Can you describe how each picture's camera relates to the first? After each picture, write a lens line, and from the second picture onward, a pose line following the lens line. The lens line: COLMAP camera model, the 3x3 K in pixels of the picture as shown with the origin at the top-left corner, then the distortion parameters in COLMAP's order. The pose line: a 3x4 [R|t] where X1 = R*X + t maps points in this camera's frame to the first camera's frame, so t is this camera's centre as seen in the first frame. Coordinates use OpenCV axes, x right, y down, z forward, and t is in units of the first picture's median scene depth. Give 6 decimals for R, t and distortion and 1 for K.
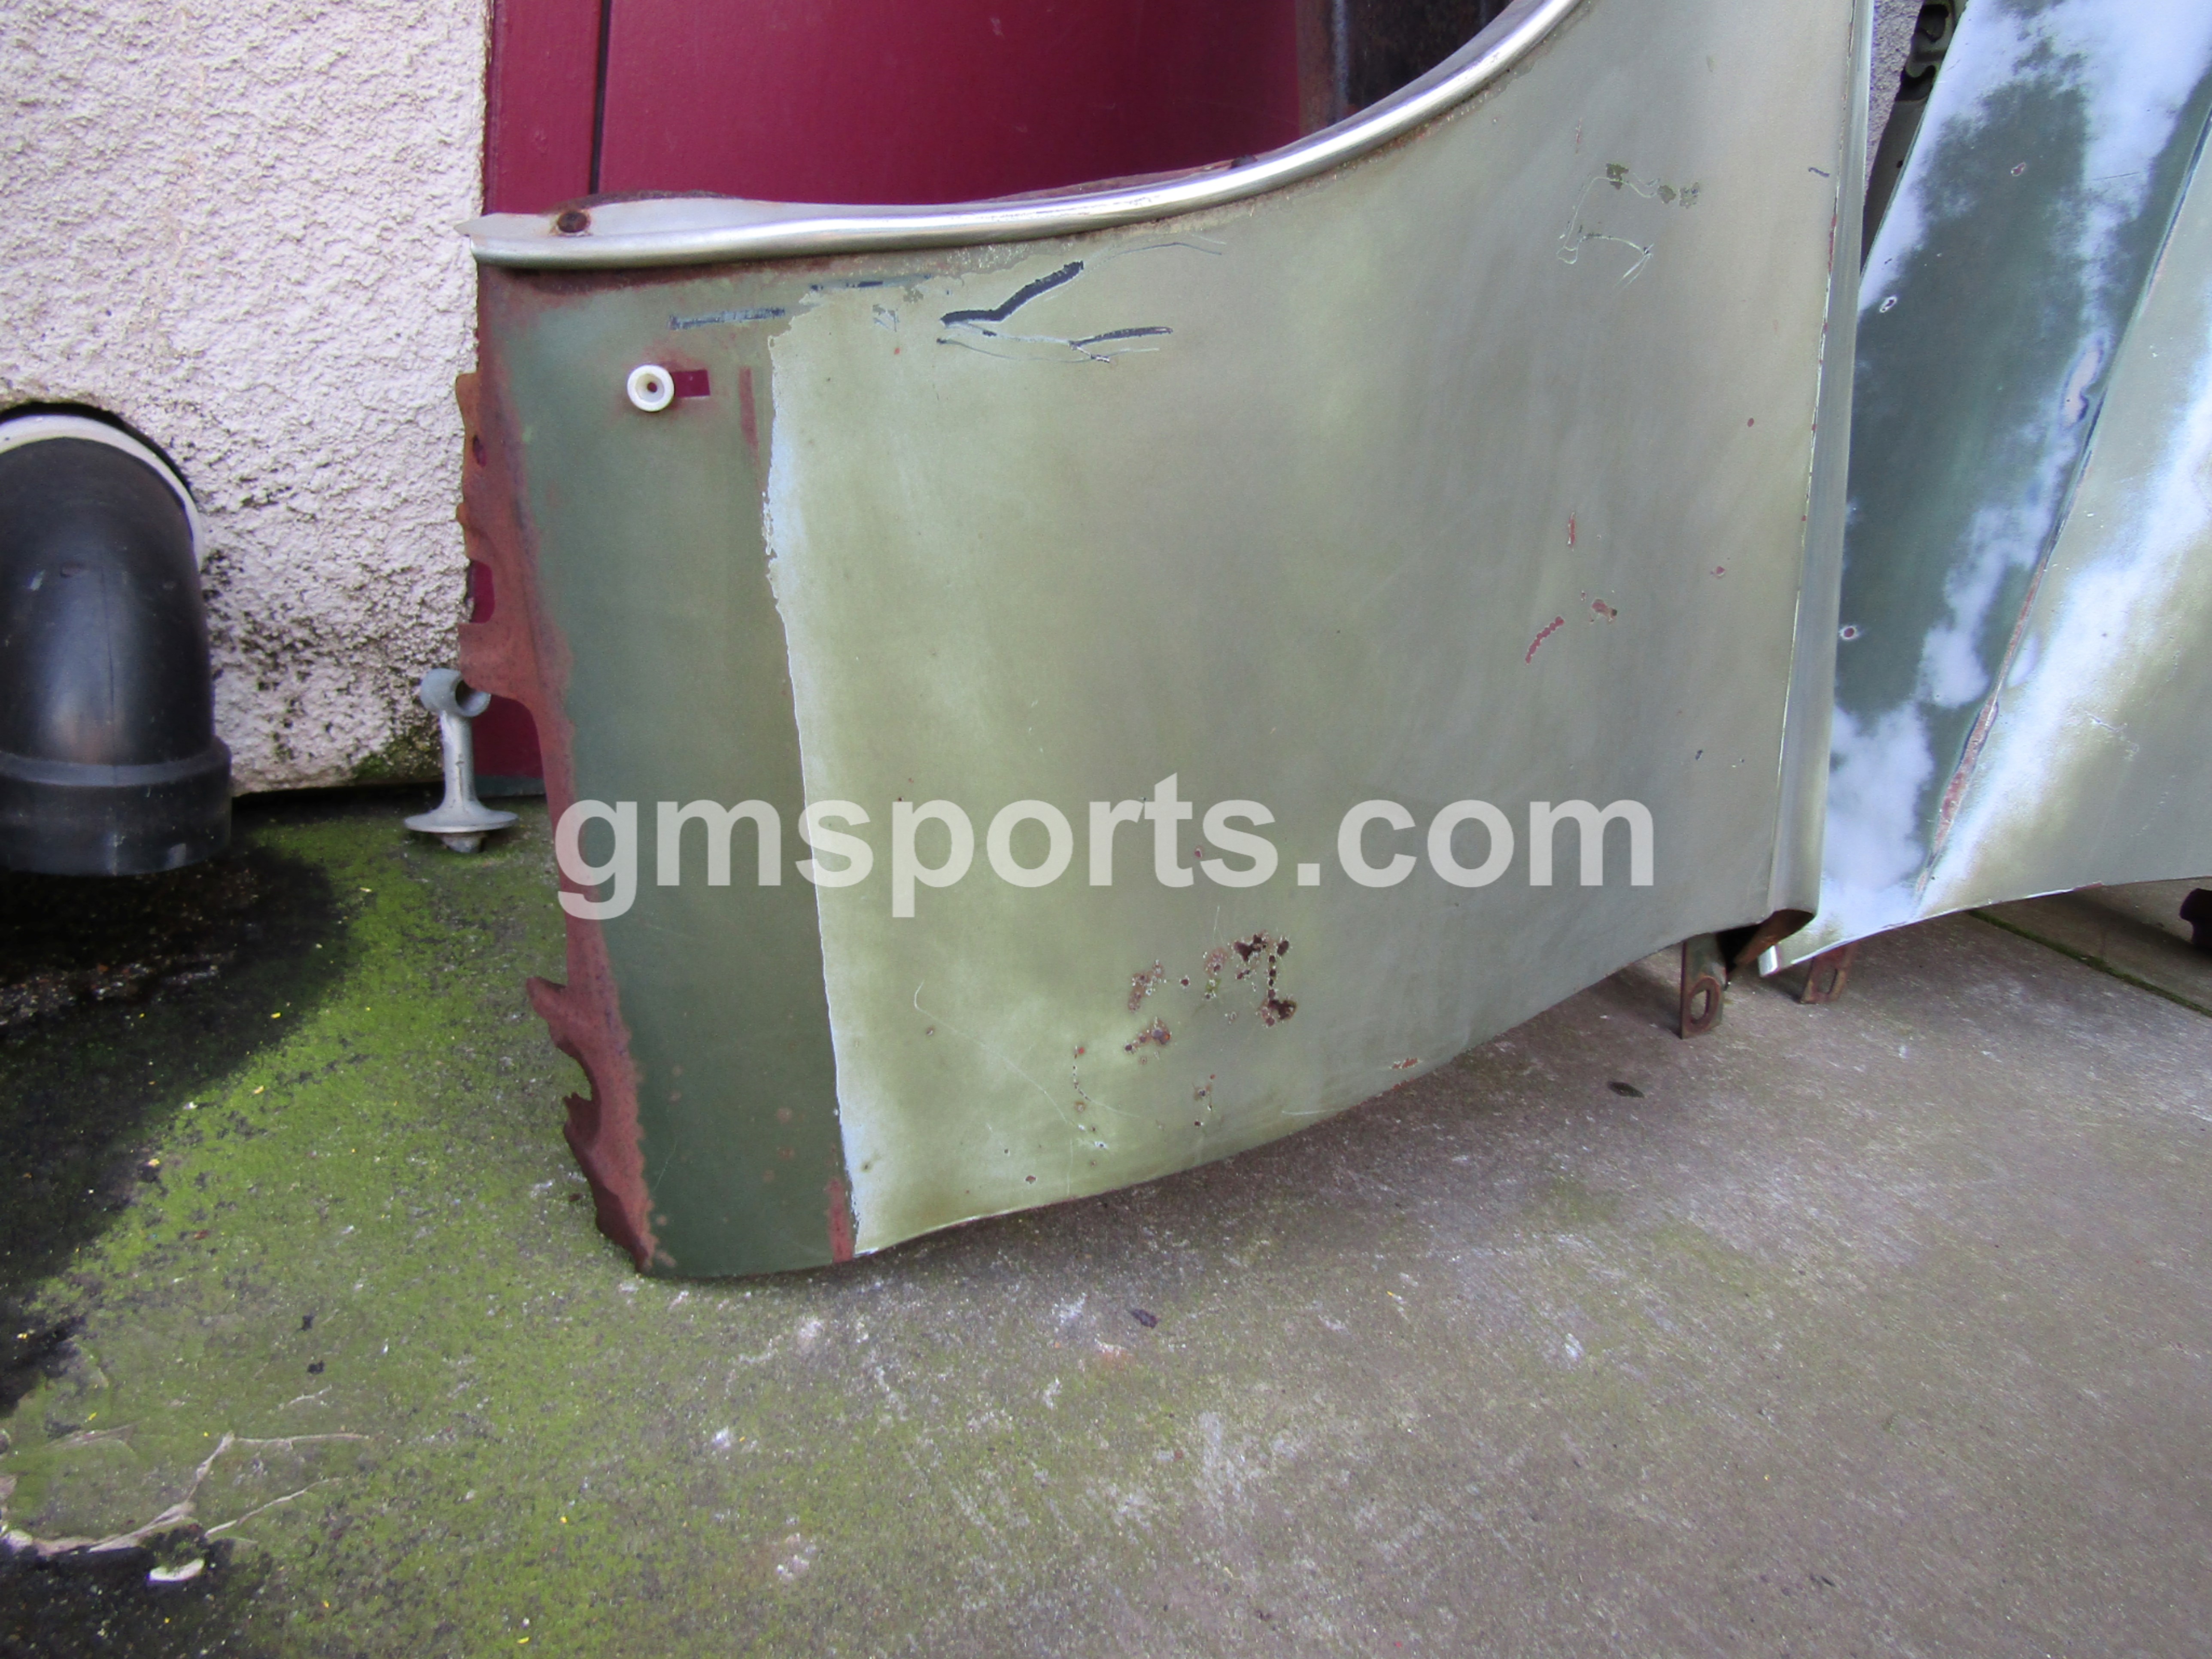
lens RADIAL K [[1576.2, 0, 1102.9], [0, 1576.2, 815.4], [0, 0, 1]] dist [-0.004585, -0.004612]
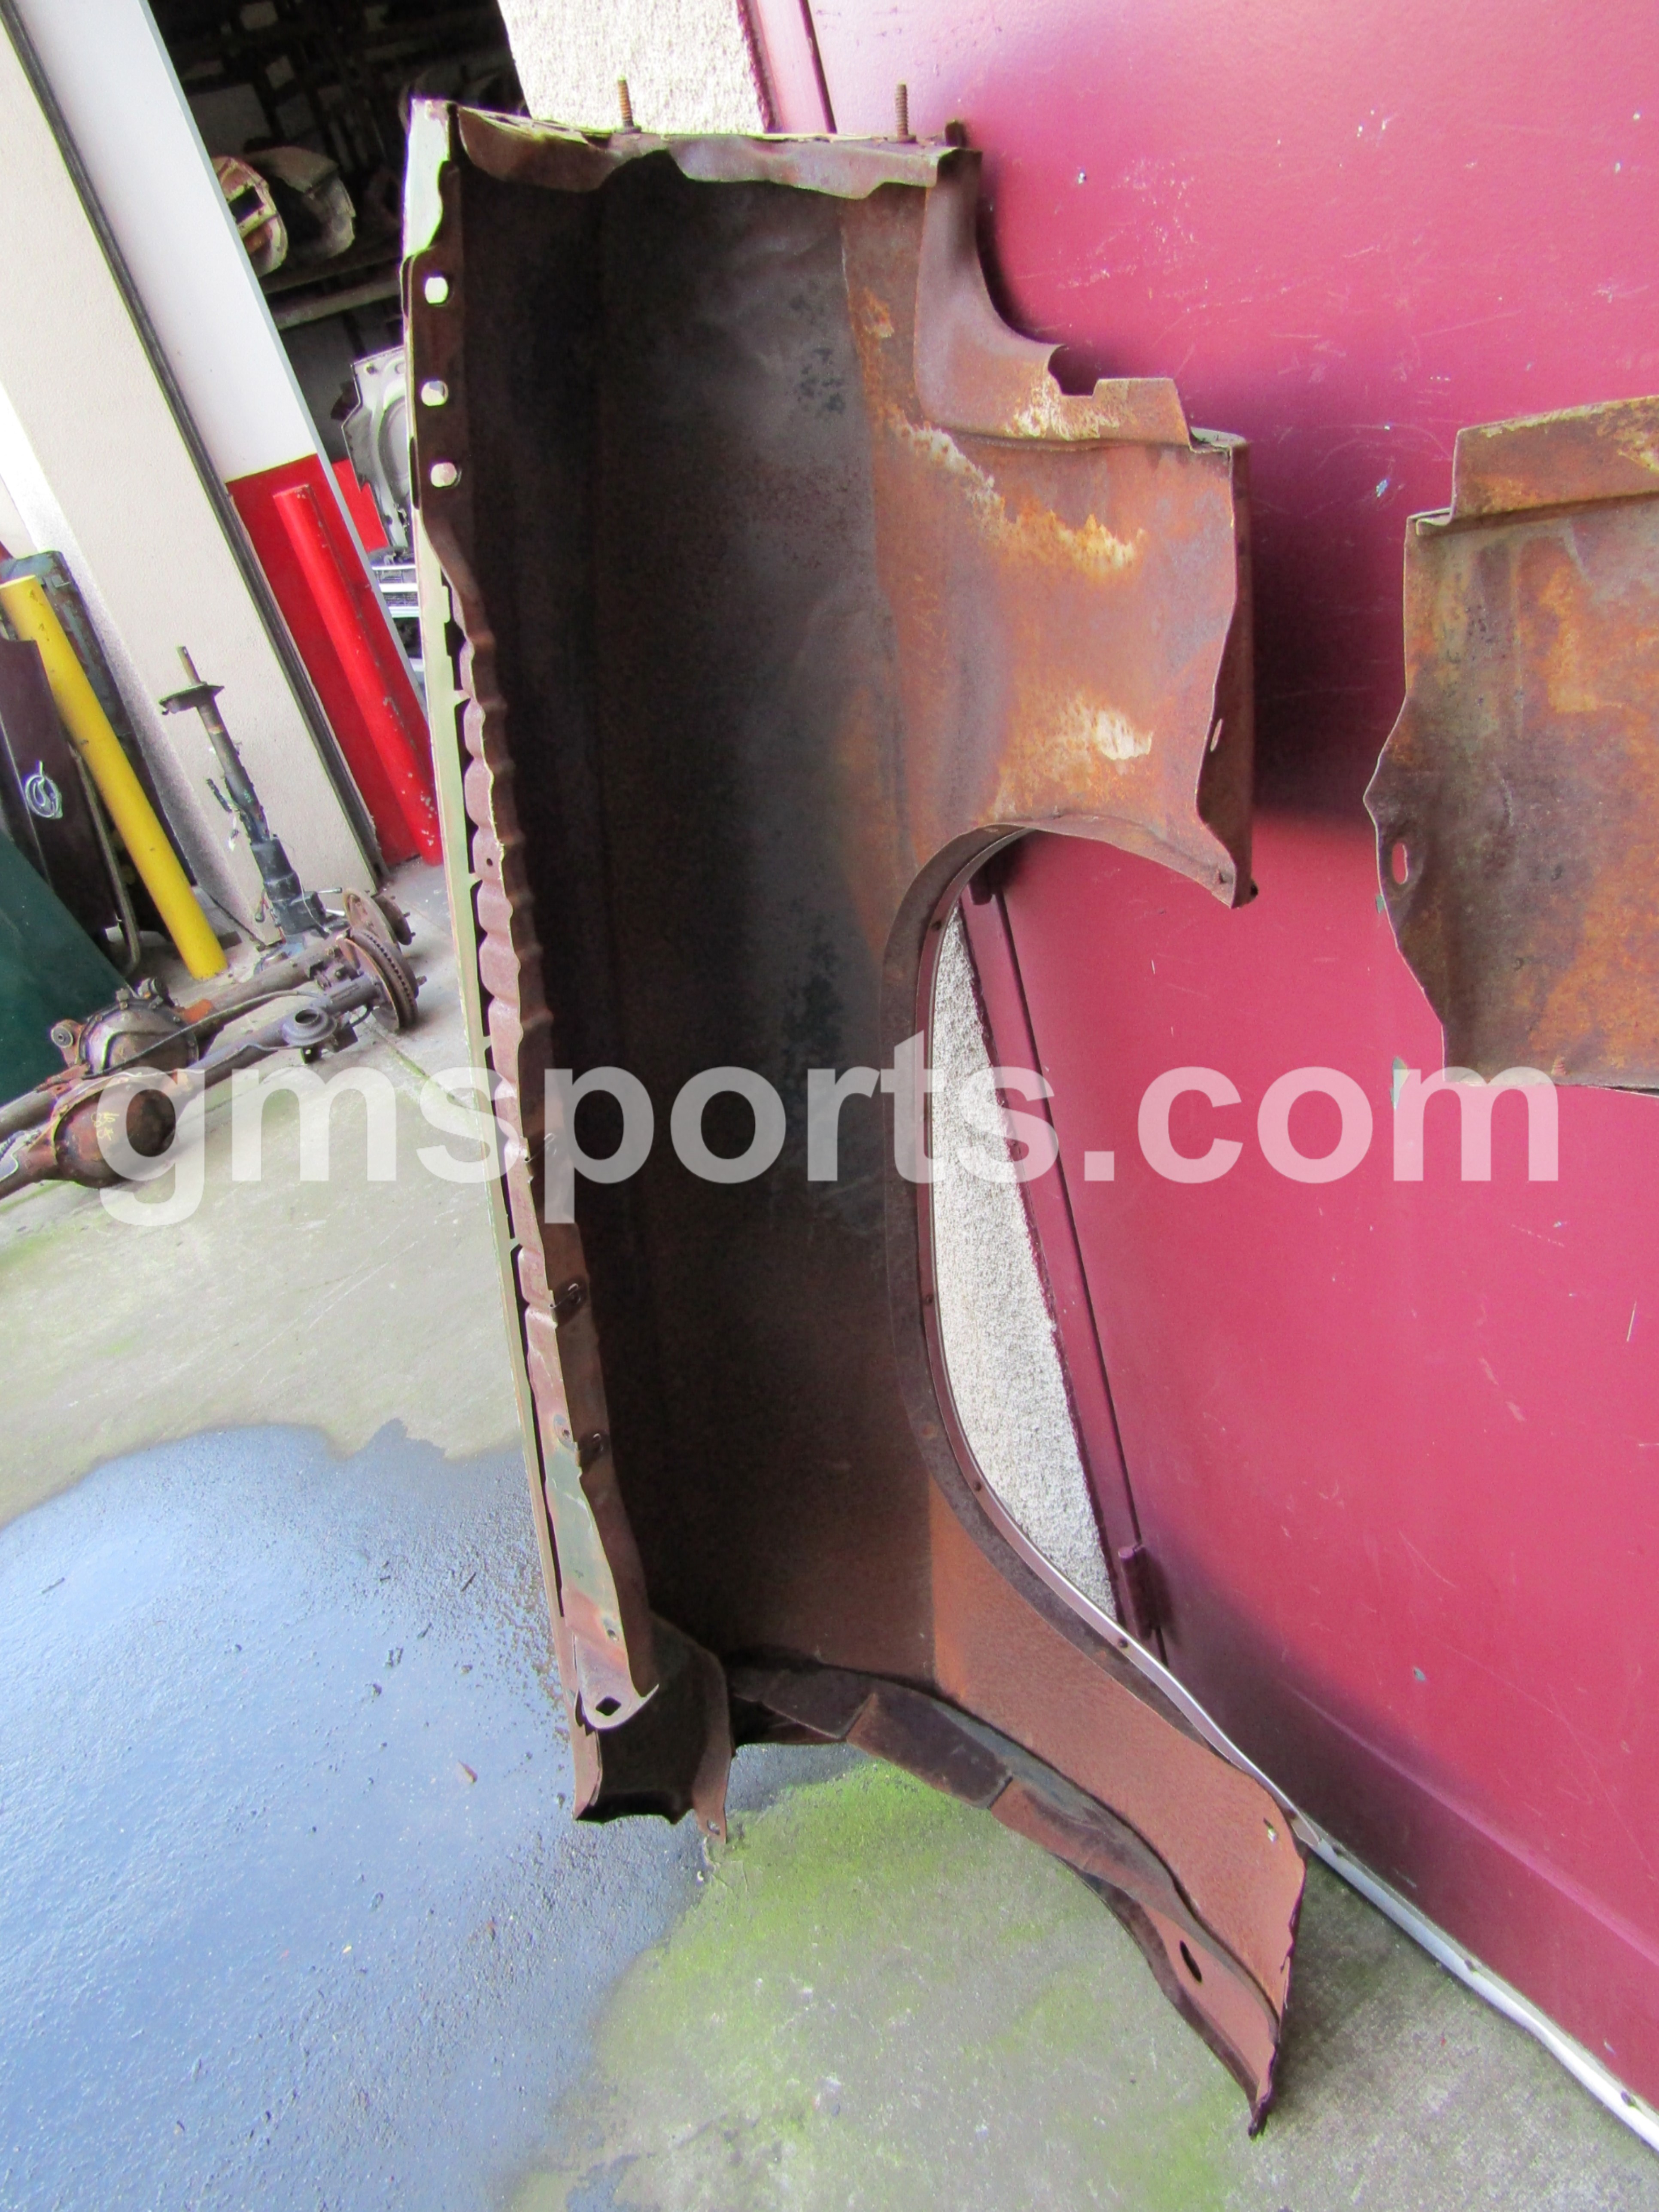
lens RADIAL K [[1576.2, 0, 837.0], [0, 1576.2, 1094.2], [0, 0, 1]] dist [-0.004585, -0.004612]
pose [[-0.087768, 0.340779, -0.936038, 1.482567], [-0.080552, 0.934159, 0.347648, -1.684561], [0.992879, 0.105912, -0.054539, 0.789348]]
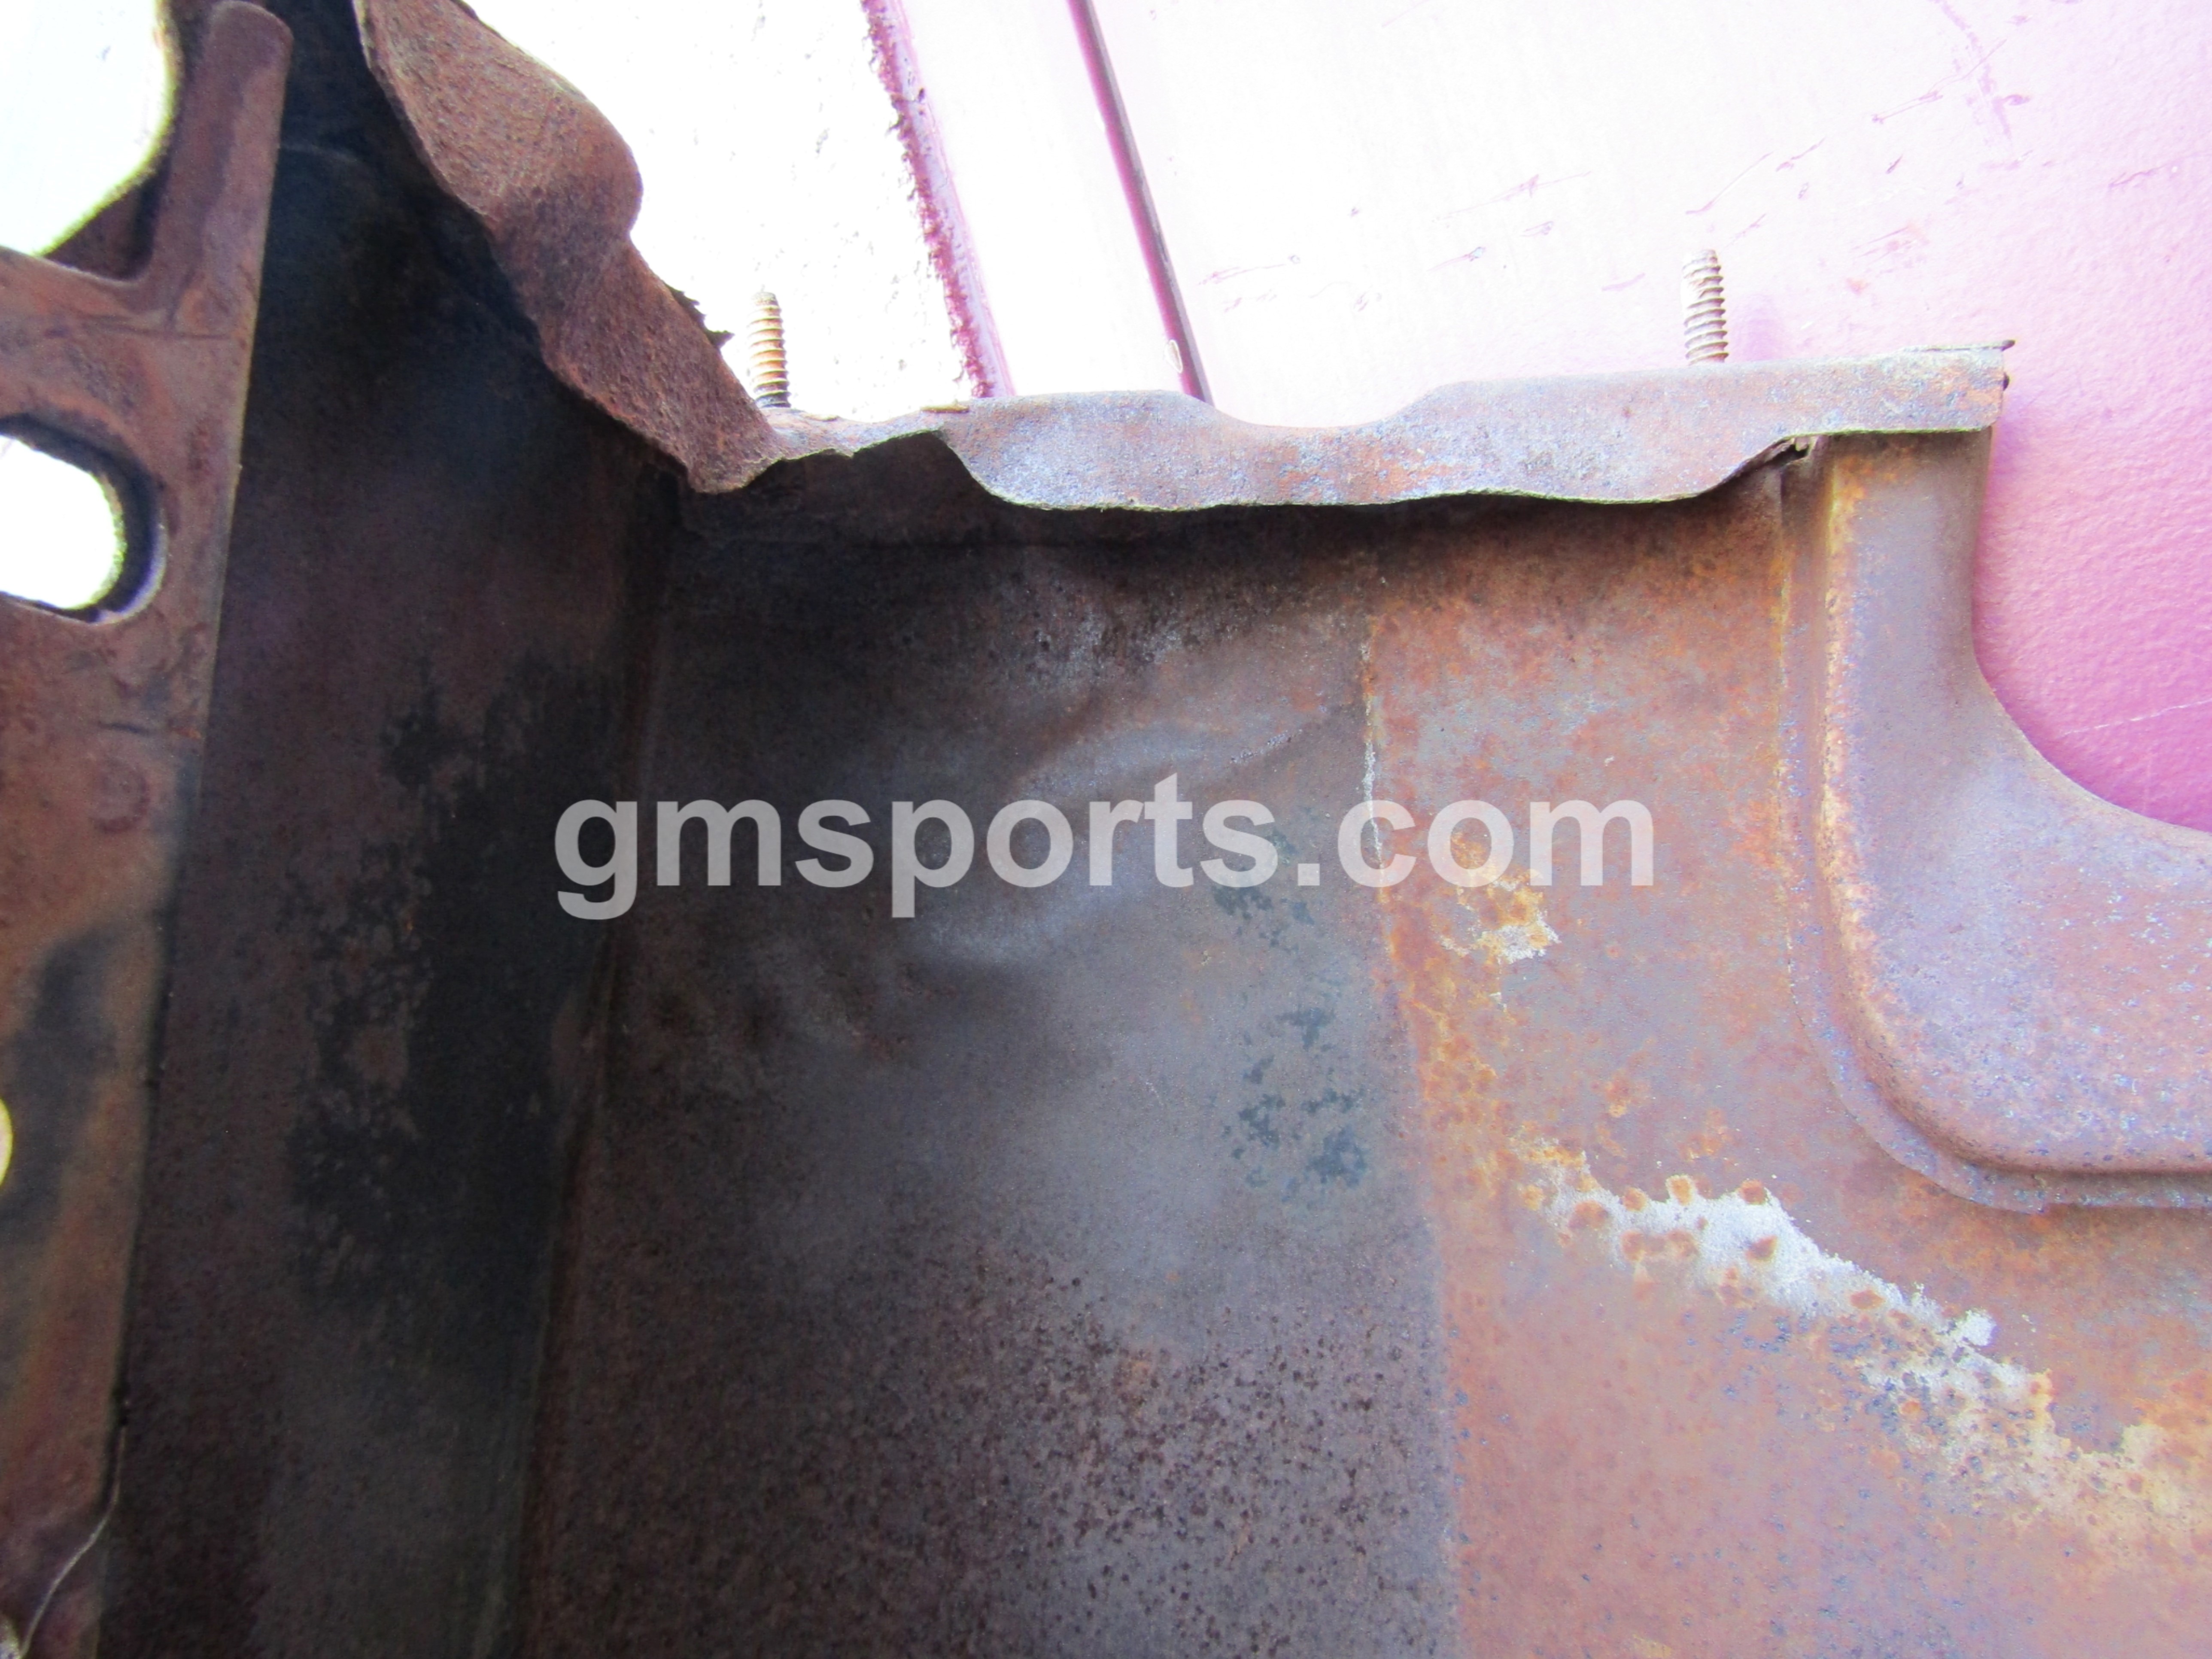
lens RADIAL K [[1576.2, 0, 1114.1], [0, 1576.2, 825.2], [0, 0, 1]] dist [-0.004585, -0.004612]
pose [[0.297650, -0.304183, -0.904918, 0.372058], [0.034347, 0.950679, -0.308268, -1.723635], [0.954057, 0.060675, 0.293417, 0.425990]]
